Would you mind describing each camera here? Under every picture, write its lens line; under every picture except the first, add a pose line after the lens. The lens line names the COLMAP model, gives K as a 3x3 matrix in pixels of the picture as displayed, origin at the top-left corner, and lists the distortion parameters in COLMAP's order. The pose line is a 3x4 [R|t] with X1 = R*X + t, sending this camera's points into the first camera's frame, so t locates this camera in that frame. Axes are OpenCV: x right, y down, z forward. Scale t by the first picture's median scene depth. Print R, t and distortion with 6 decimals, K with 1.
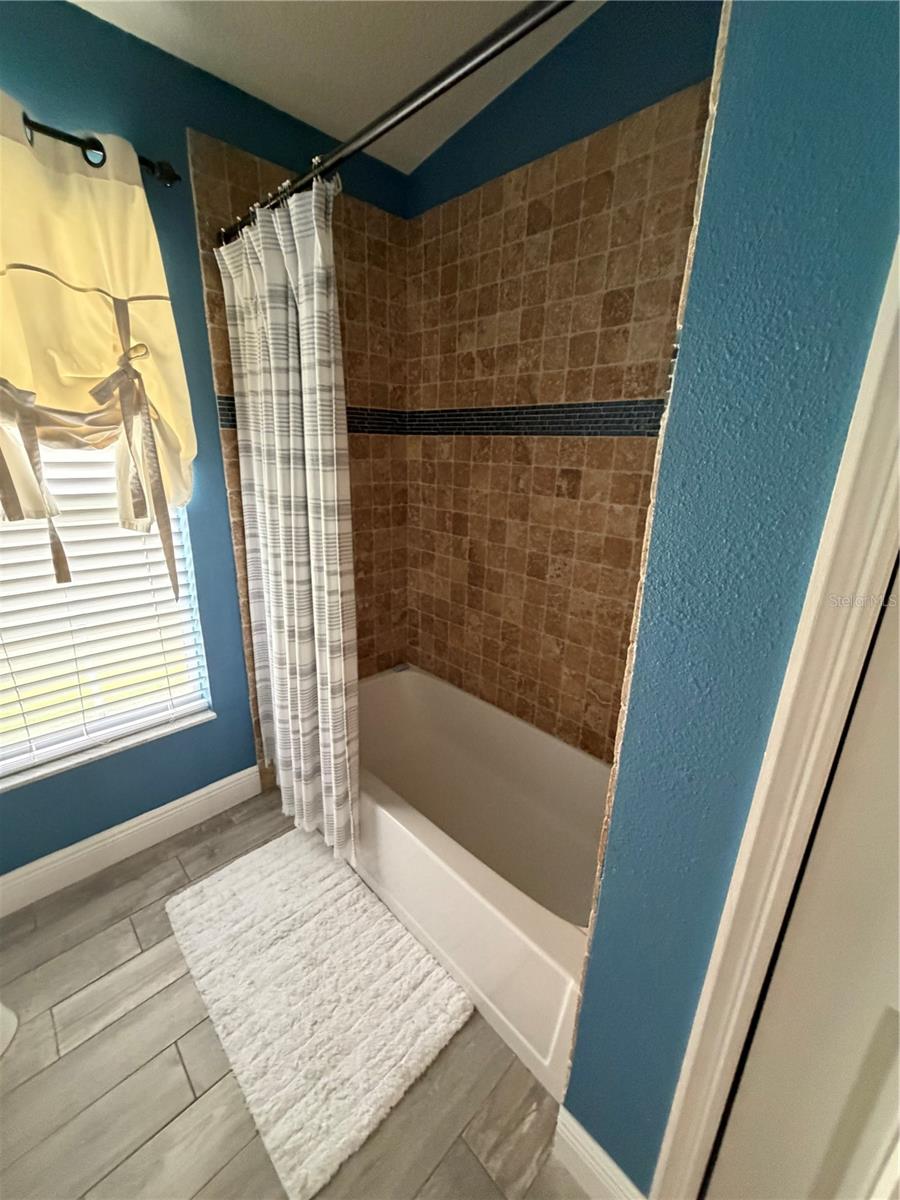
lens RADIAL K [[479.4, 0, 446.4], [0, 479.4, 595.2], [0, 0, 1]] dist [0.000884, 0.000622]
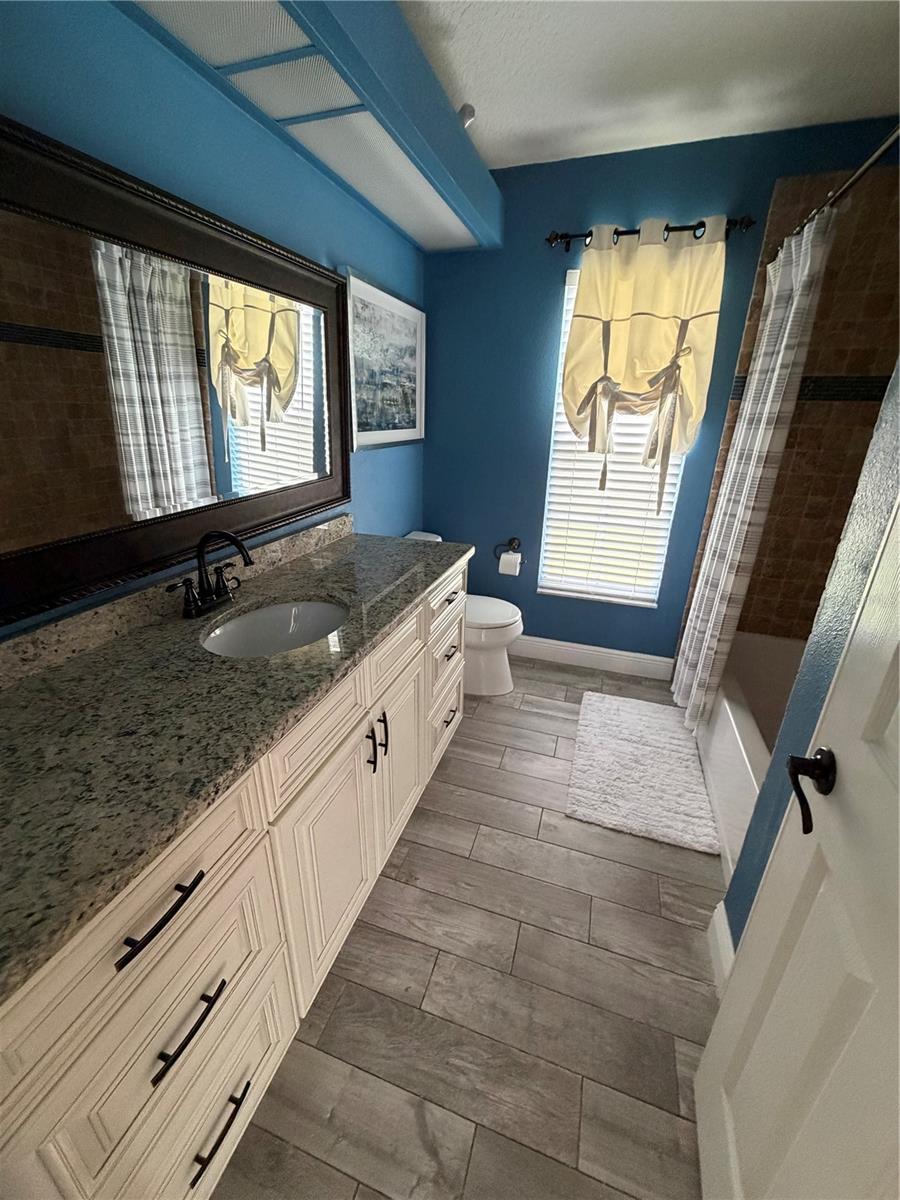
lens RADIAL K [[479.4, 0, 450.4], [0, 479.4, 598.5], [0, 0, 1]] dist [0.000884, 0.000622]
pose [[0.458532, 0.306960, -0.833981, 0.552559], [-0.275307, 0.941349, 0.195111, 0.154856], [0.844958, 0.140136, 0.516146, -0.341326]]
